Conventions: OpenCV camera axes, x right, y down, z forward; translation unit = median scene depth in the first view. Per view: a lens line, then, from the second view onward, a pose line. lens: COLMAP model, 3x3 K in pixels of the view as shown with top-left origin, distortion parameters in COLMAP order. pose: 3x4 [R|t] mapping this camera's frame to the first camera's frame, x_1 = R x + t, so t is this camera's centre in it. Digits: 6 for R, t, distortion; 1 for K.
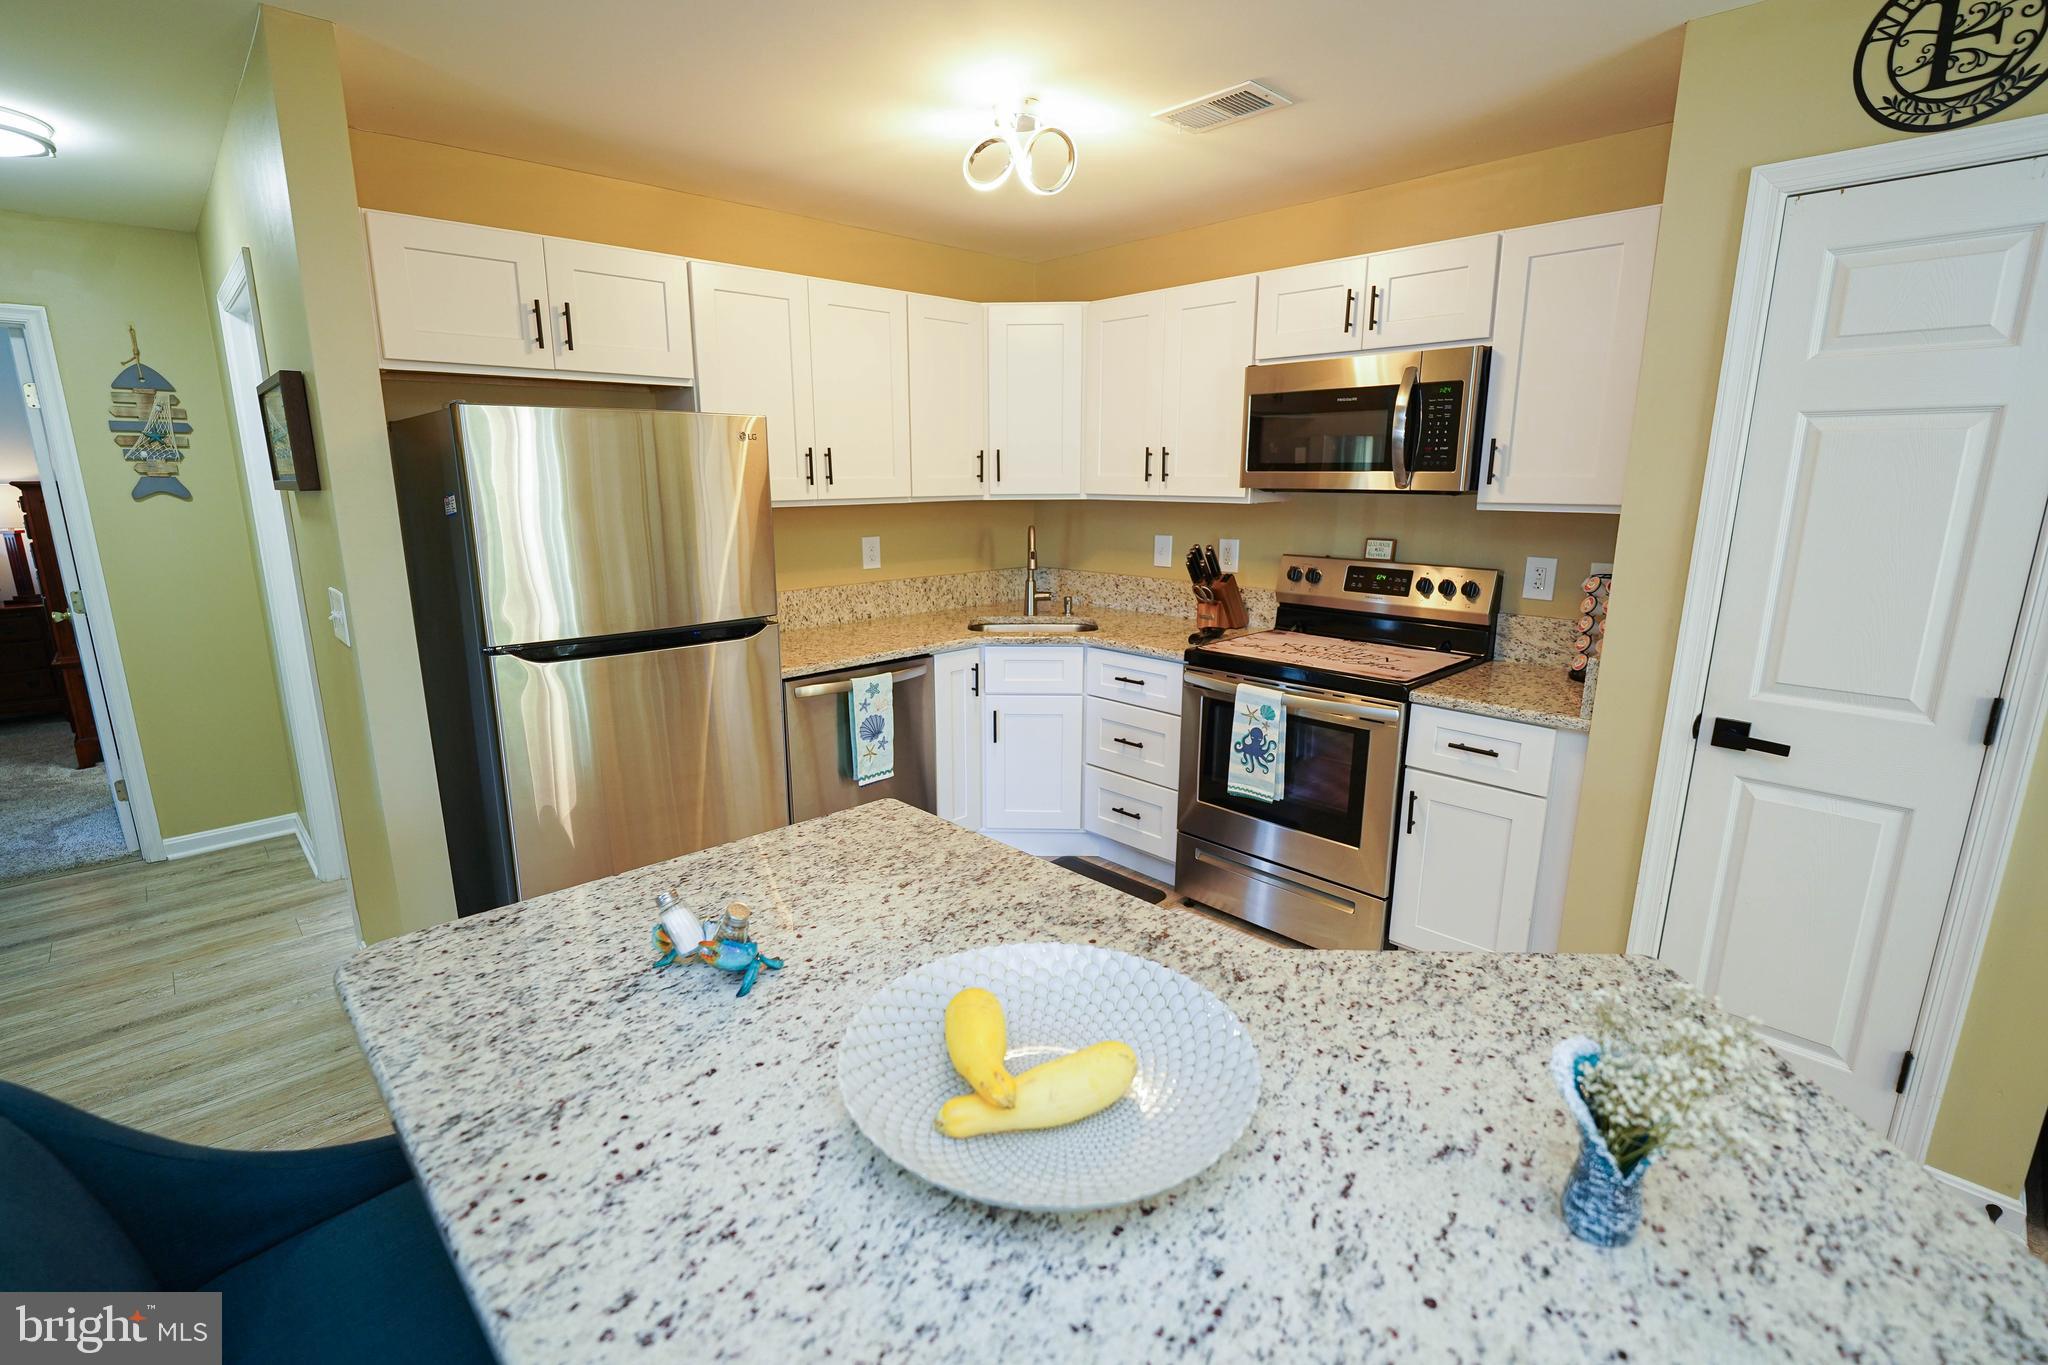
lens RADIAL K [[925.7, 0, 991.9], [0, 925.7, 682.2], [0, 0, 1]] dist [-0.015421, 0.001530]
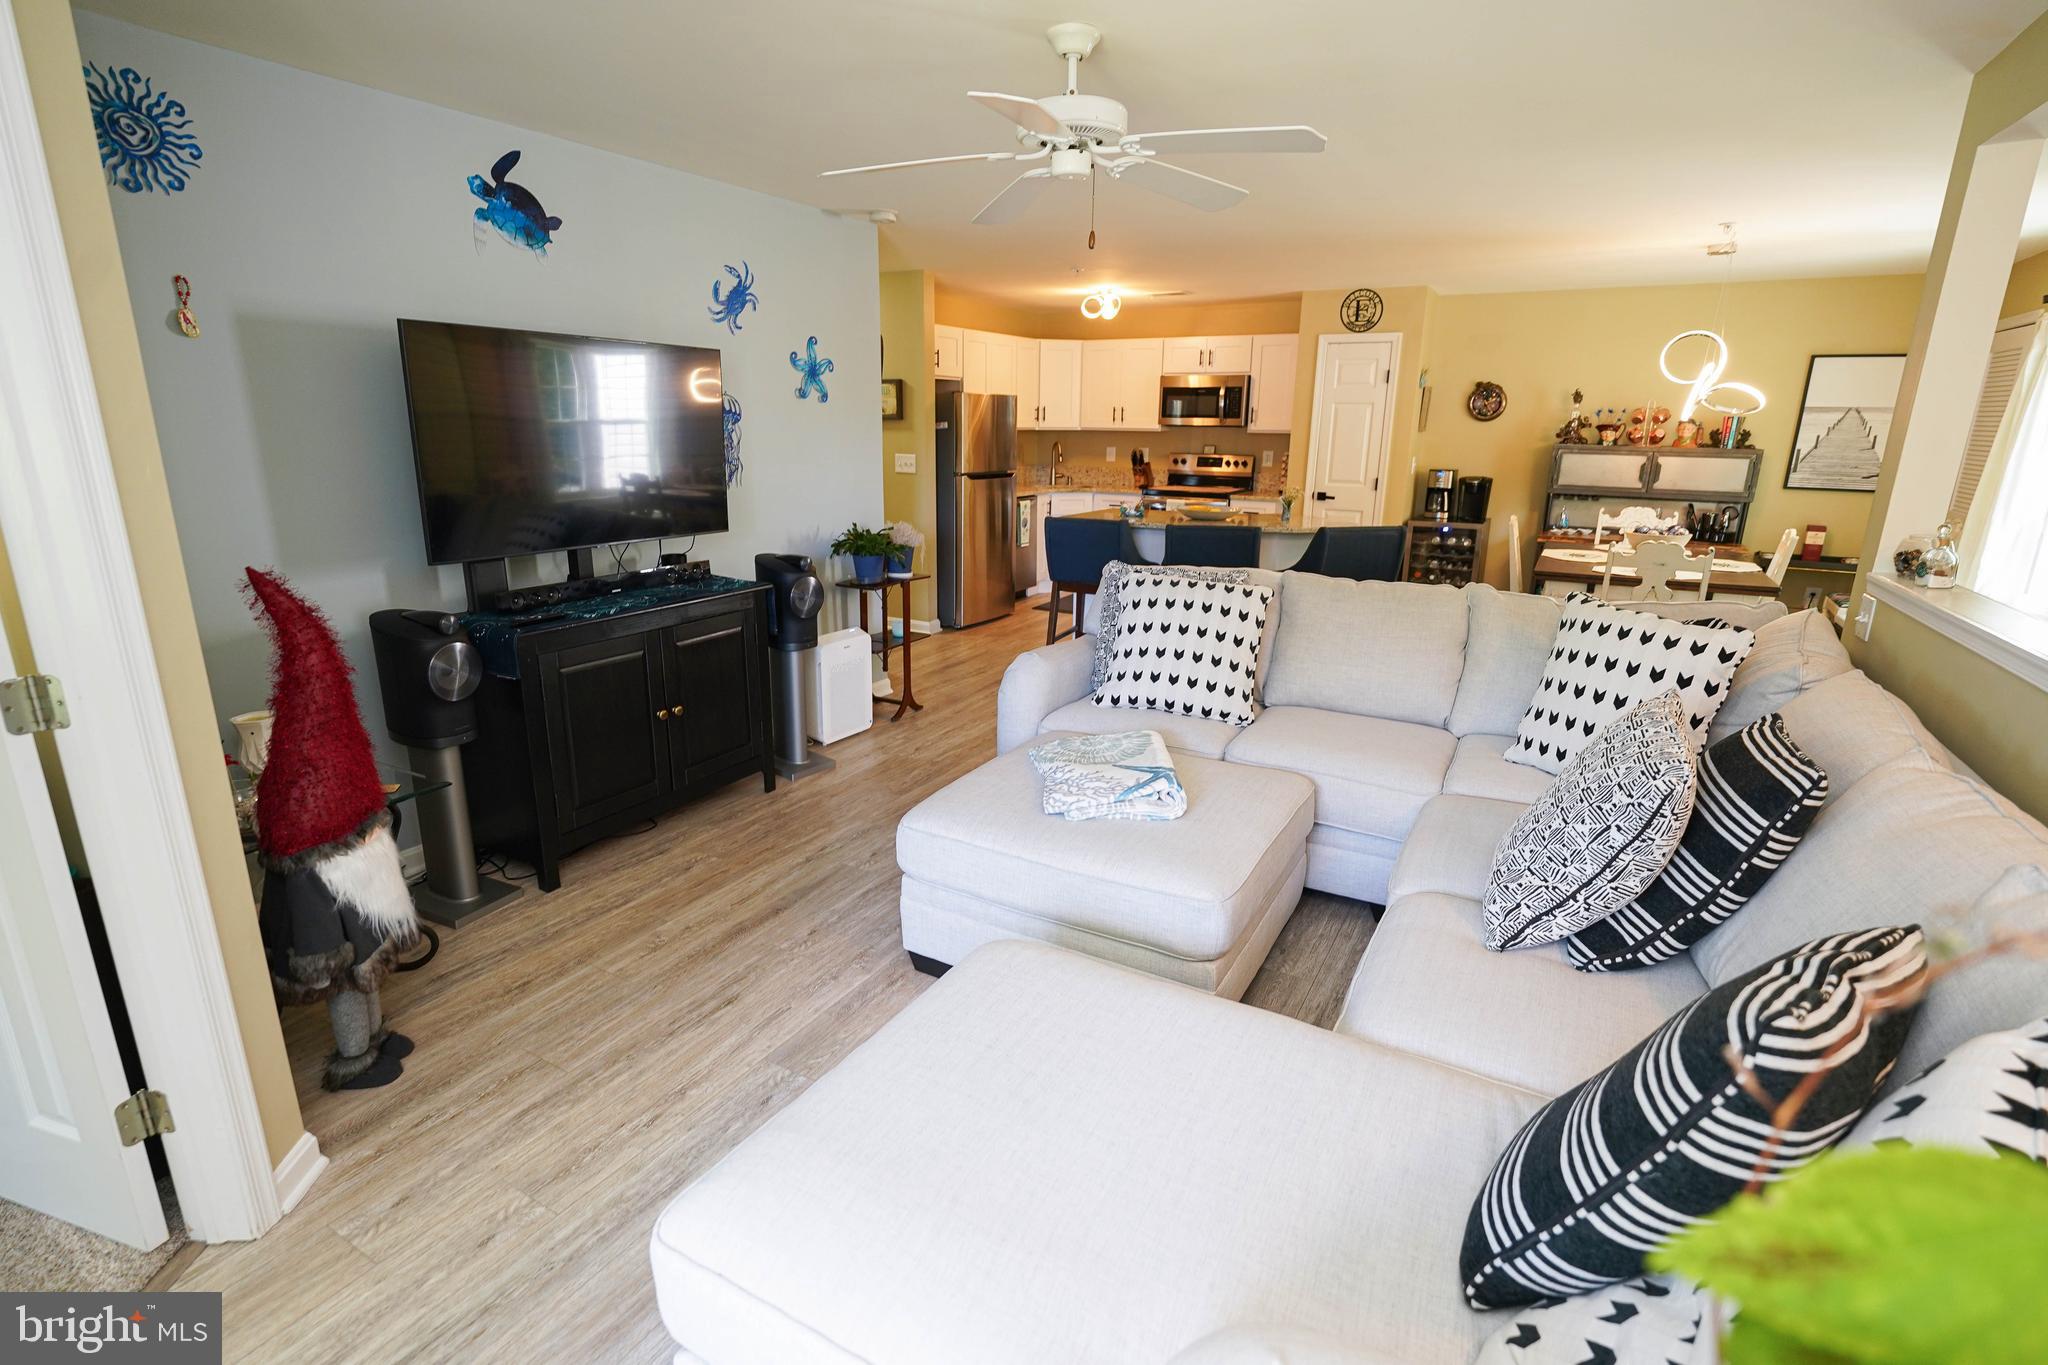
lens RADIAL K [[968.2, 0, 1006.0], [0, 968.2, 684.7], [0, 0, 1]] dist [-0.011694, 0.000505]
pose [[0.955121, -0.065598, 0.288861, -0.958357], [0.052768, 0.997253, 0.051989, 0.344115], [-0.291478, -0.034414, 0.955958, -1.448230]]
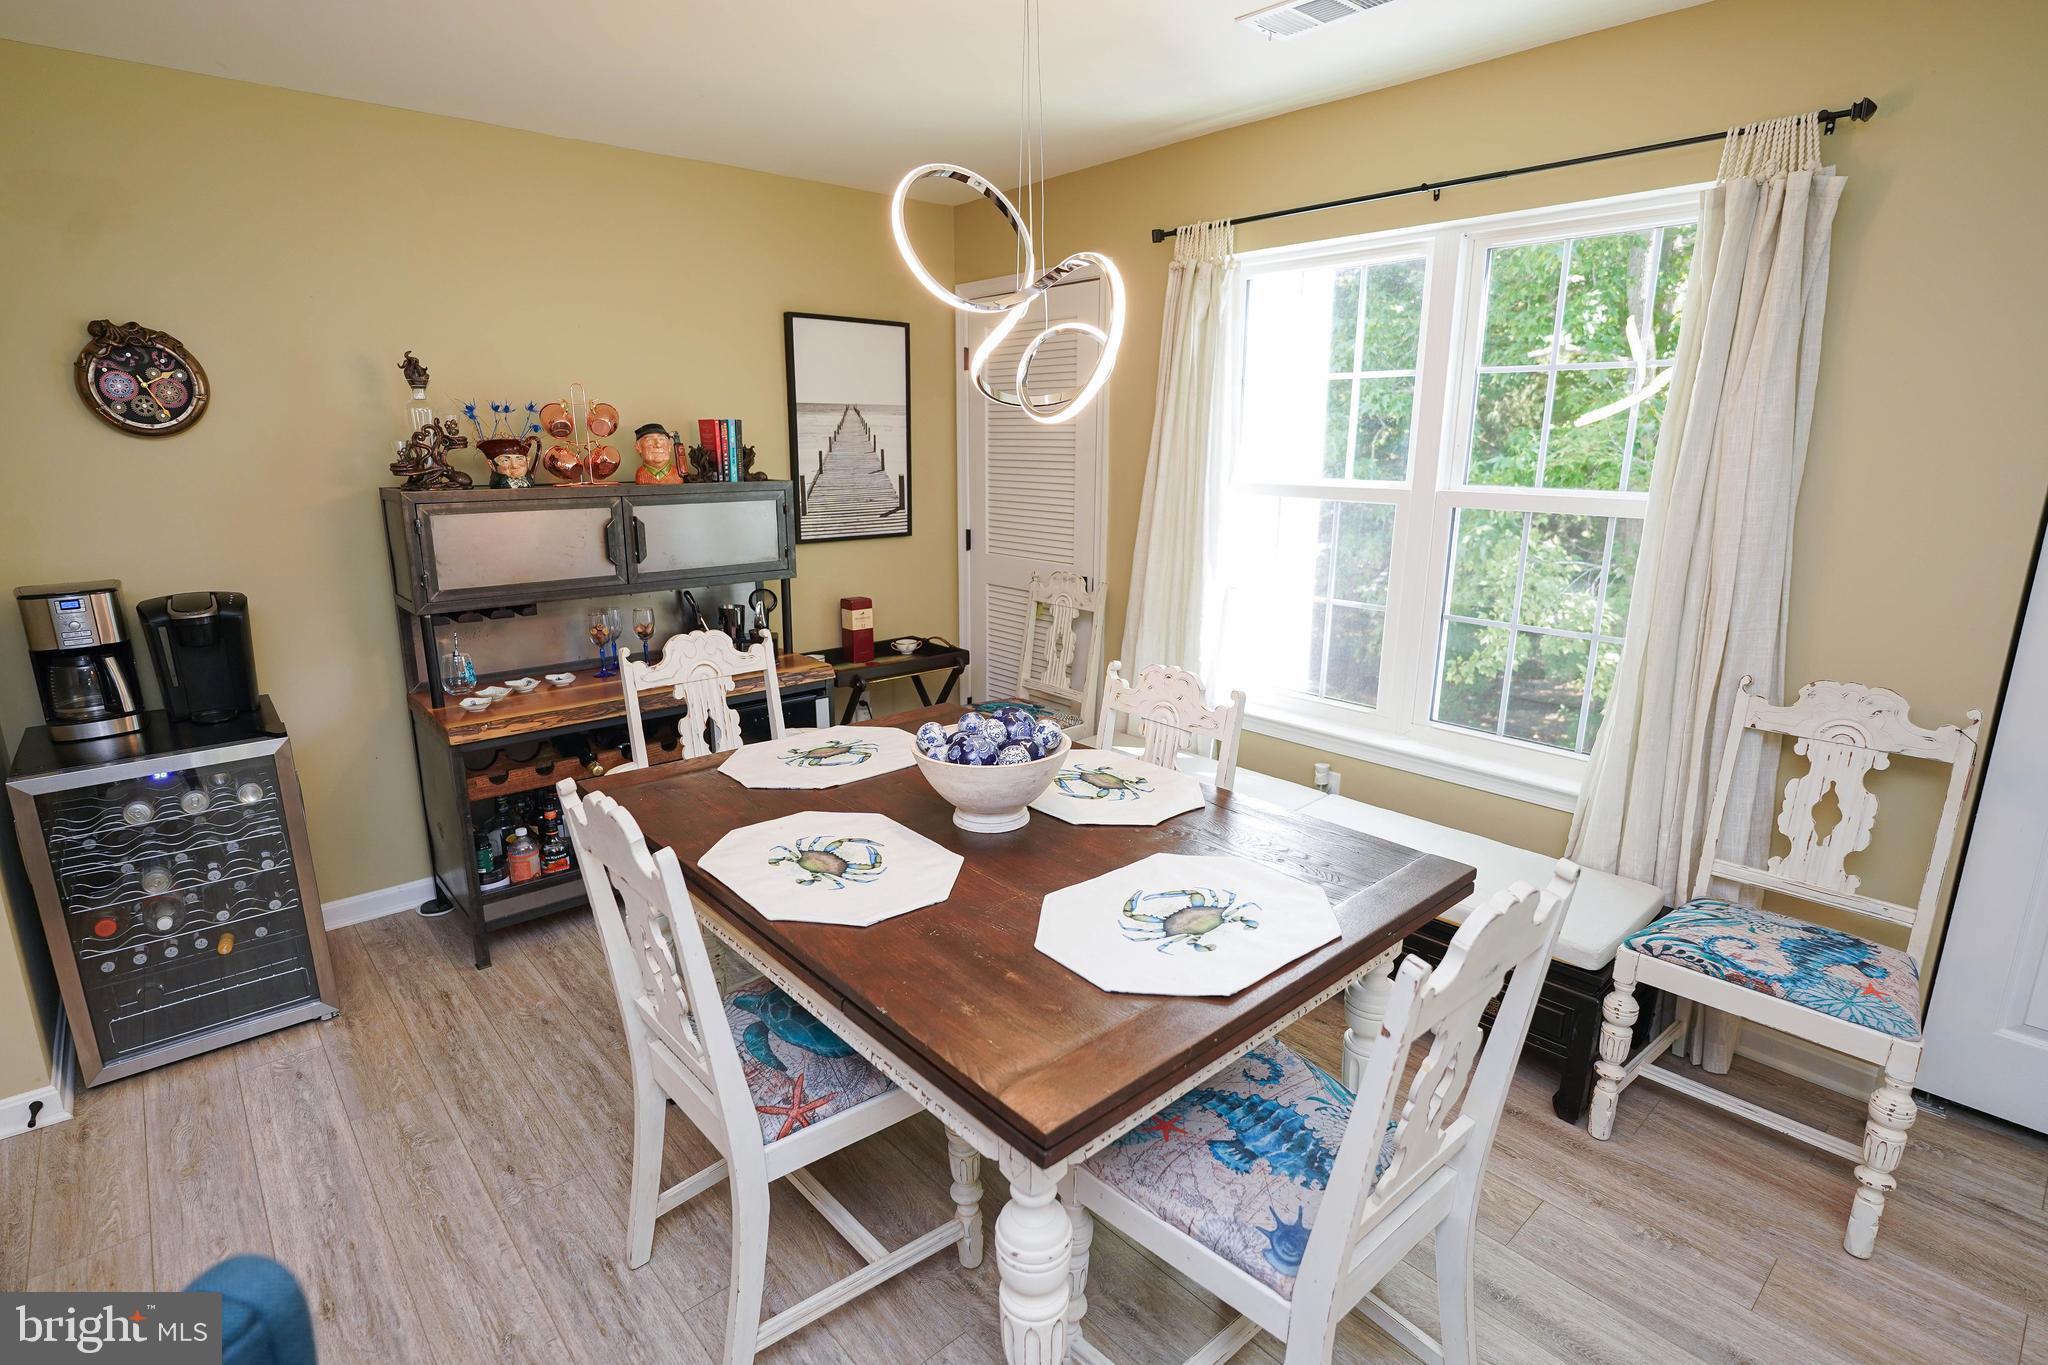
lens RADIAL K [[1008.9, 0, 1005.4], [0, 1008.9, 688.6], [0, 0, 1]] dist [-0.014798, -0.000209]
pose [[0.033786, -0.237840, 0.970716, 0.052850], [0.222935, 0.948592, 0.224660, 0.054691], [-0.974248, 0.208817, 0.085073, -0.220574]]
